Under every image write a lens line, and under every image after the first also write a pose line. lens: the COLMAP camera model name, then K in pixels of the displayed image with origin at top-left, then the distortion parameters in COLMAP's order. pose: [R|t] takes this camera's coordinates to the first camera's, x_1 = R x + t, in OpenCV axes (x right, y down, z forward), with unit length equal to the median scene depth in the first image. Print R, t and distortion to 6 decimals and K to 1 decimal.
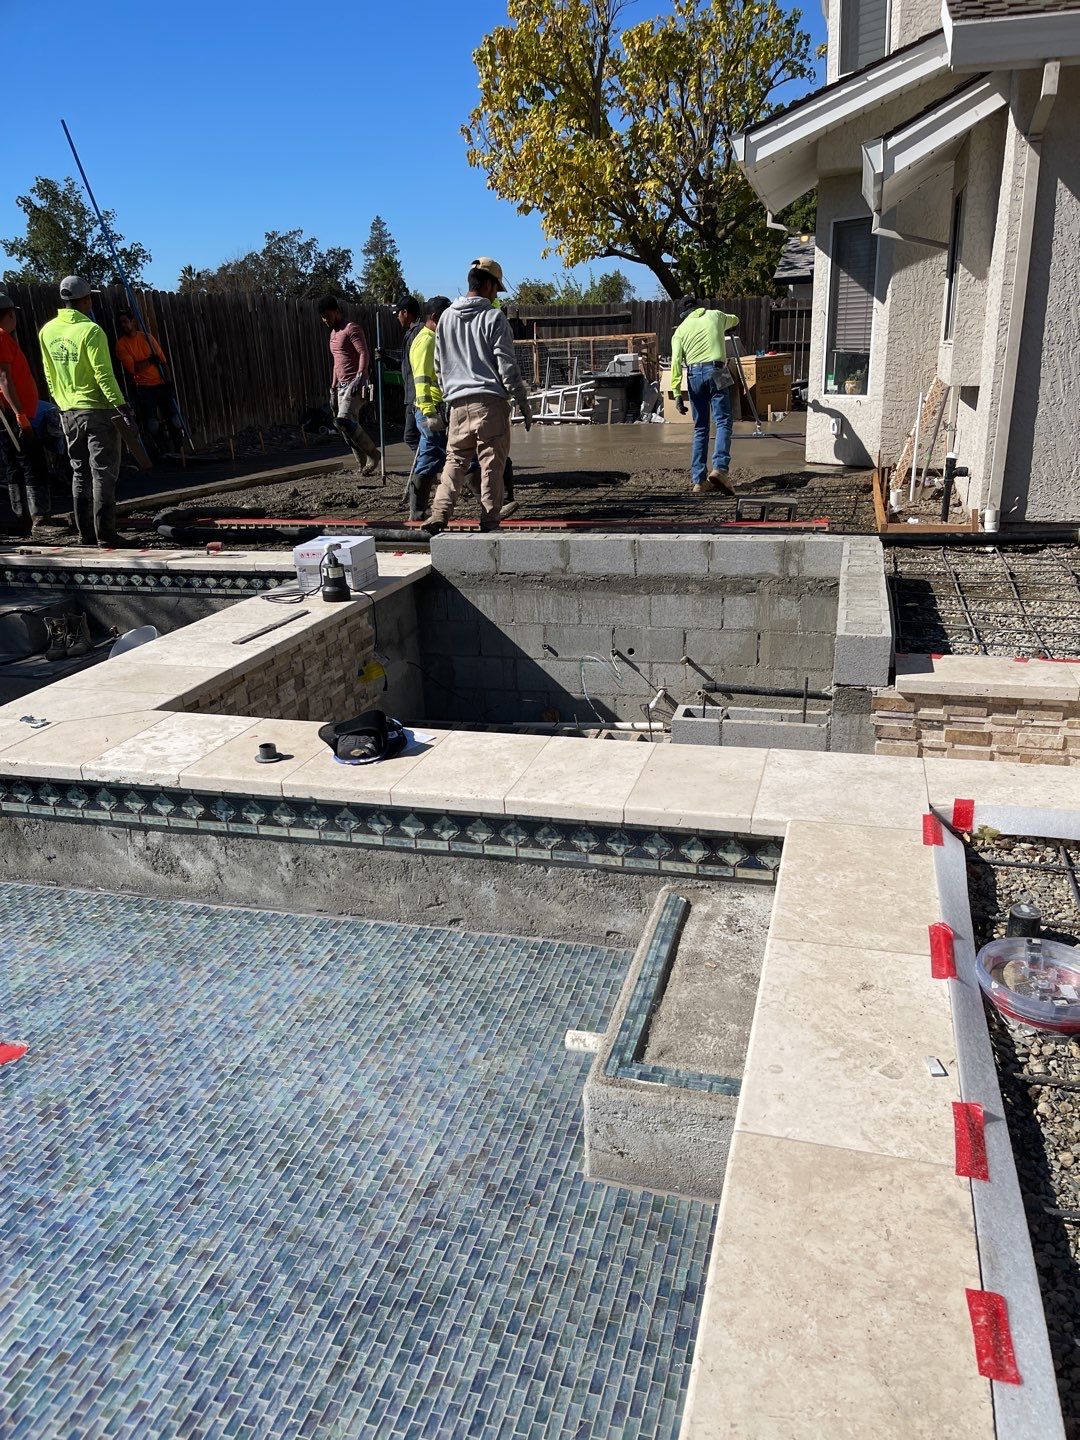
lens RADIAL K [[1083.0, 0, 540.0], [0, 1083.0, 720.0], [0, 0, 1]] dist [0.041059, -0.072788]
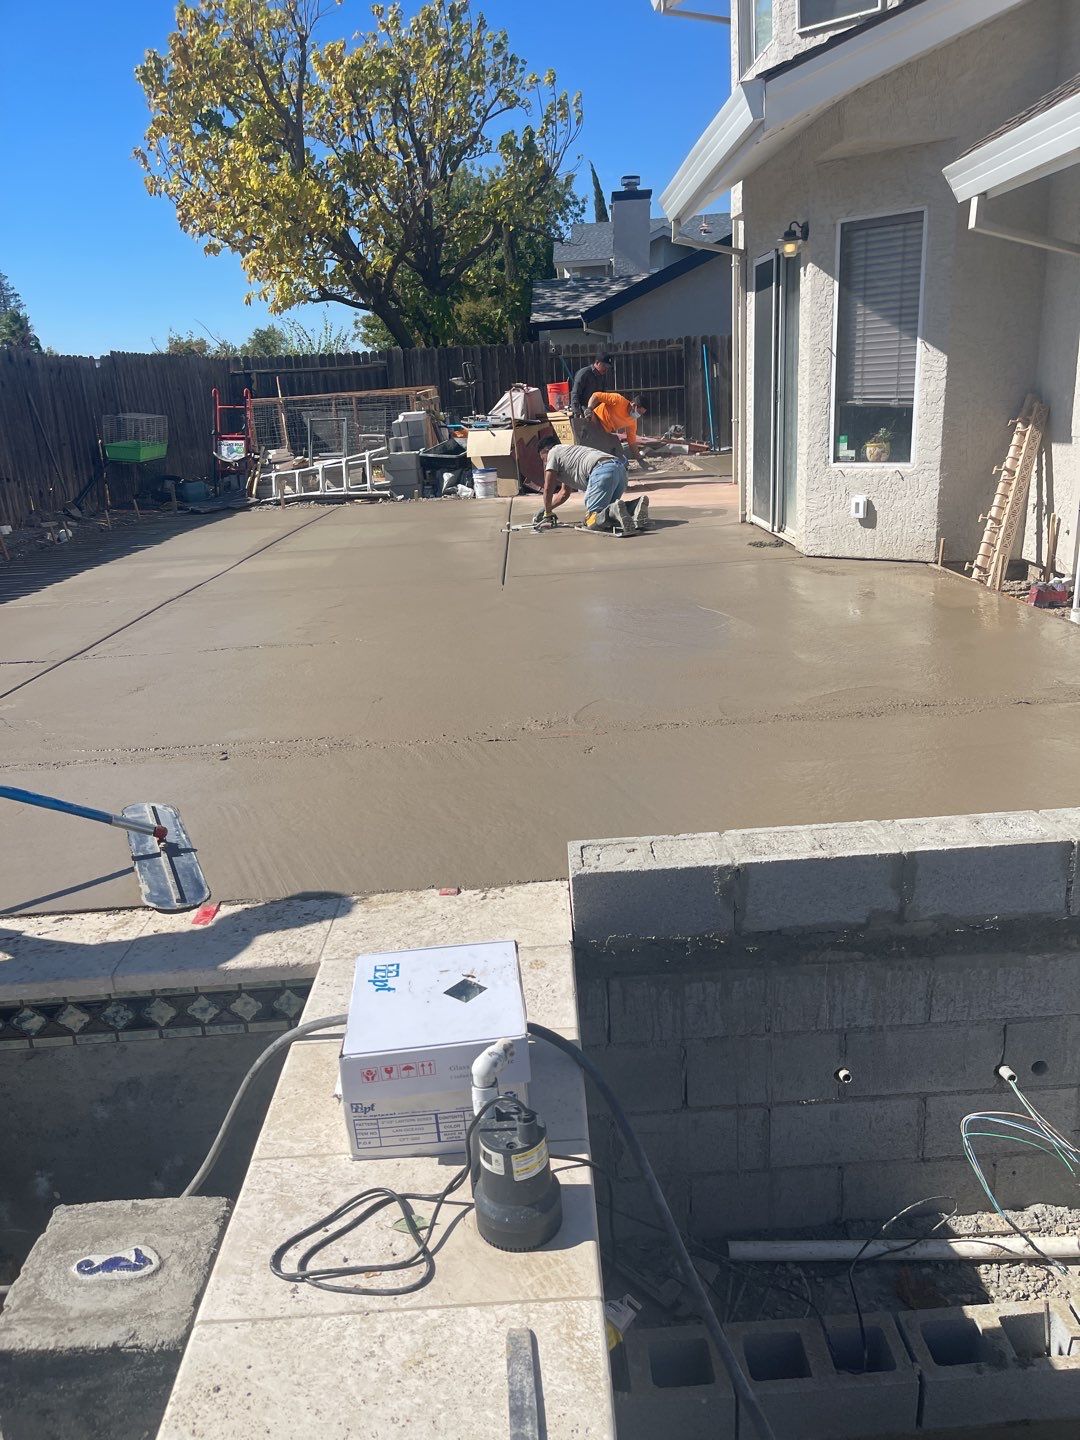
lens RADIAL K [[1083.0, 0, 540.0], [0, 1083.0, 720.0], [0, 0, 1]] dist [0.041059, -0.072788]
pose [[0.954697, -0.106826, 0.277745, -0.083063], [0.118947, 0.992530, -0.027112, -0.080699], [-0.272774, 0.058921, 0.960272, 0.224575]]
